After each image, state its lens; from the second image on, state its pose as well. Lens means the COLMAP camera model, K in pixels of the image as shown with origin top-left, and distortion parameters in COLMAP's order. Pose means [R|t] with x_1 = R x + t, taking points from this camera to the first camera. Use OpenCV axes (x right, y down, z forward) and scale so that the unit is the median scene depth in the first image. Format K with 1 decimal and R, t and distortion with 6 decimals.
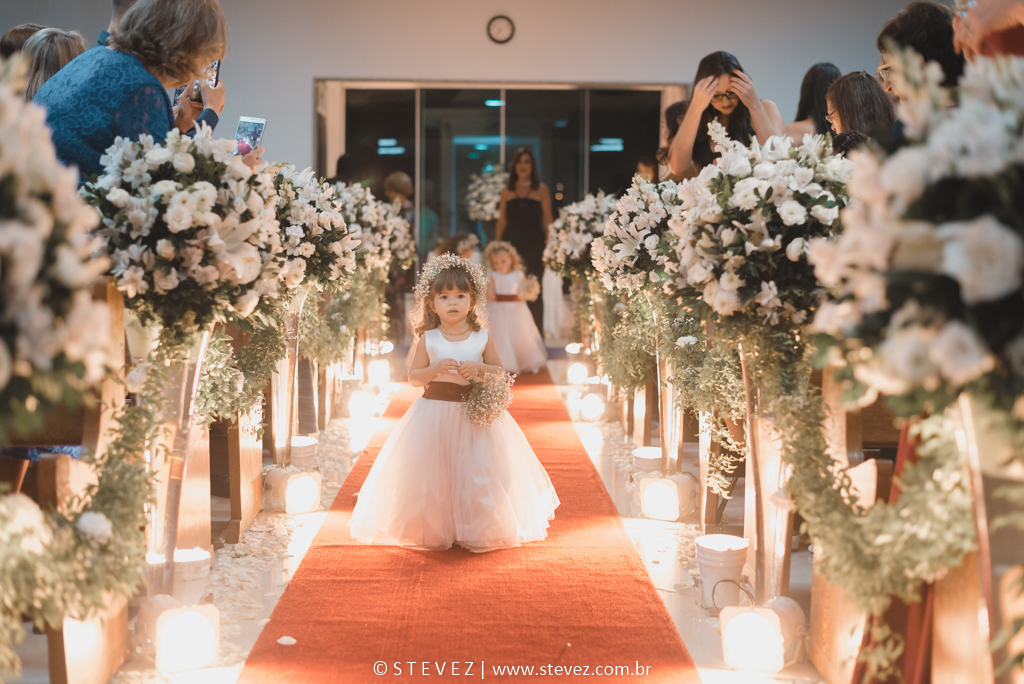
lens RADIAL K [[1472.6, 0, 512.0], [0, 1472.6, 342.0], [0, 0, 1]] dist [0.011579, -0.039090]
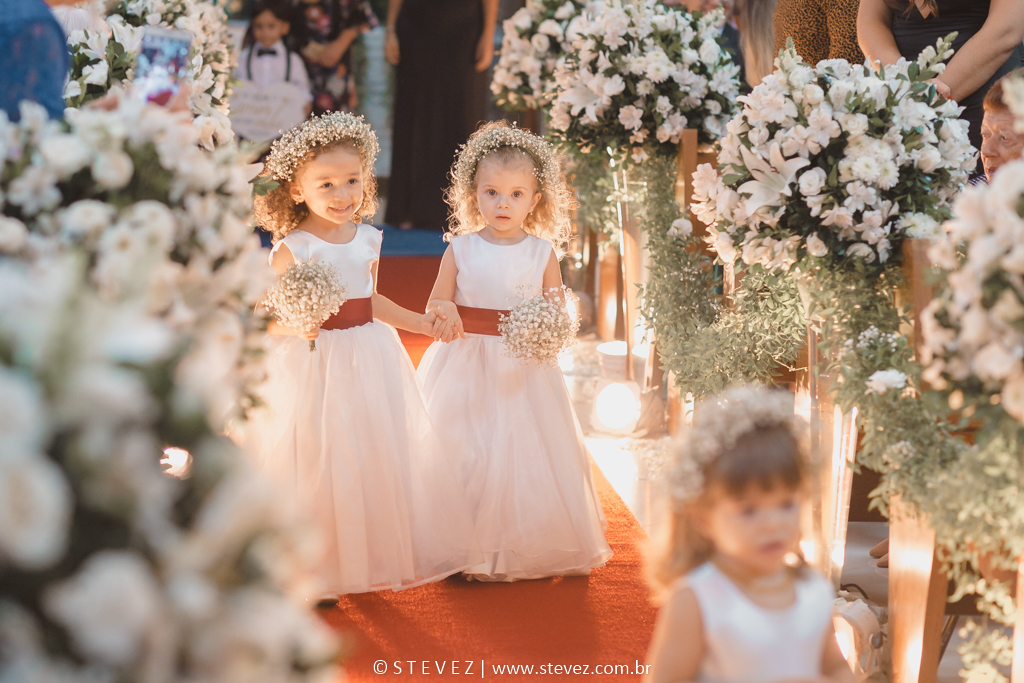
lens RADIAL K [[3059.6, 0, 381.9], [0, 3059.6, 341.9], [0, 0, 1]] dist [0.000703, -1.235601]
pose [[0.999444, 0.003722, 0.033138, -0.099894], [-0.006193, 0.997180, 0.074797, -0.091486], [-0.032766, -0.074960, 0.996648, -0.121895]]
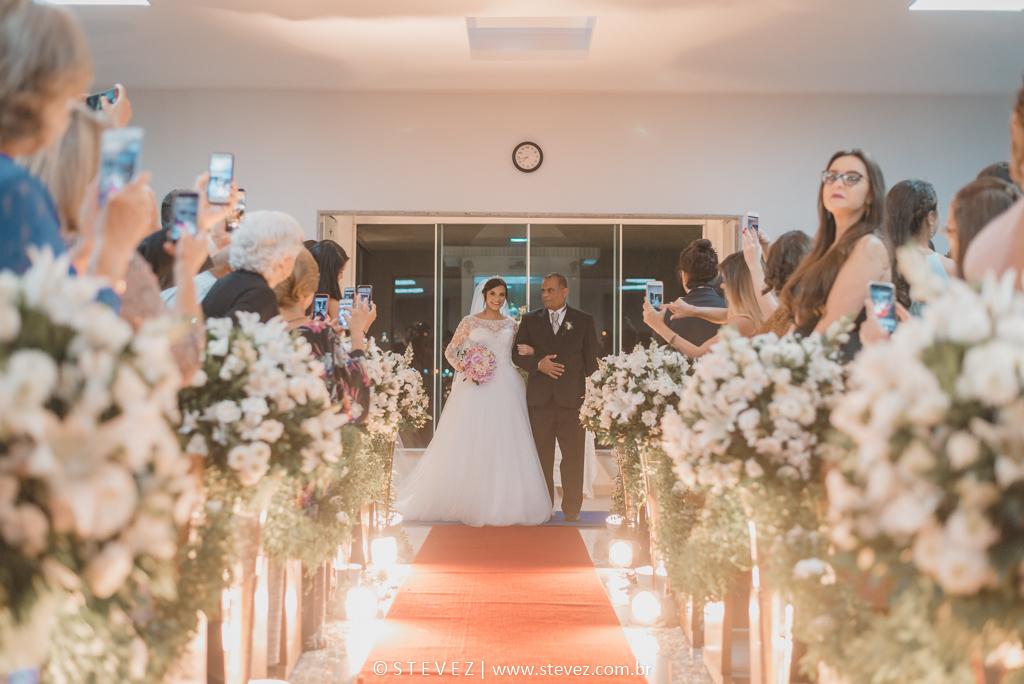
lens RADIAL K [[1472.6, 0, 512.0], [0, 1472.6, 342.0], [0, 0, 1]] dist [0.011579, -0.039090]
pose [[0.999892, -0.002488, -0.014505, -0.010174], [0.001119, 0.995602, -0.093673, -0.038222], [0.014675, 0.093647, 0.995497, 0.277246]]
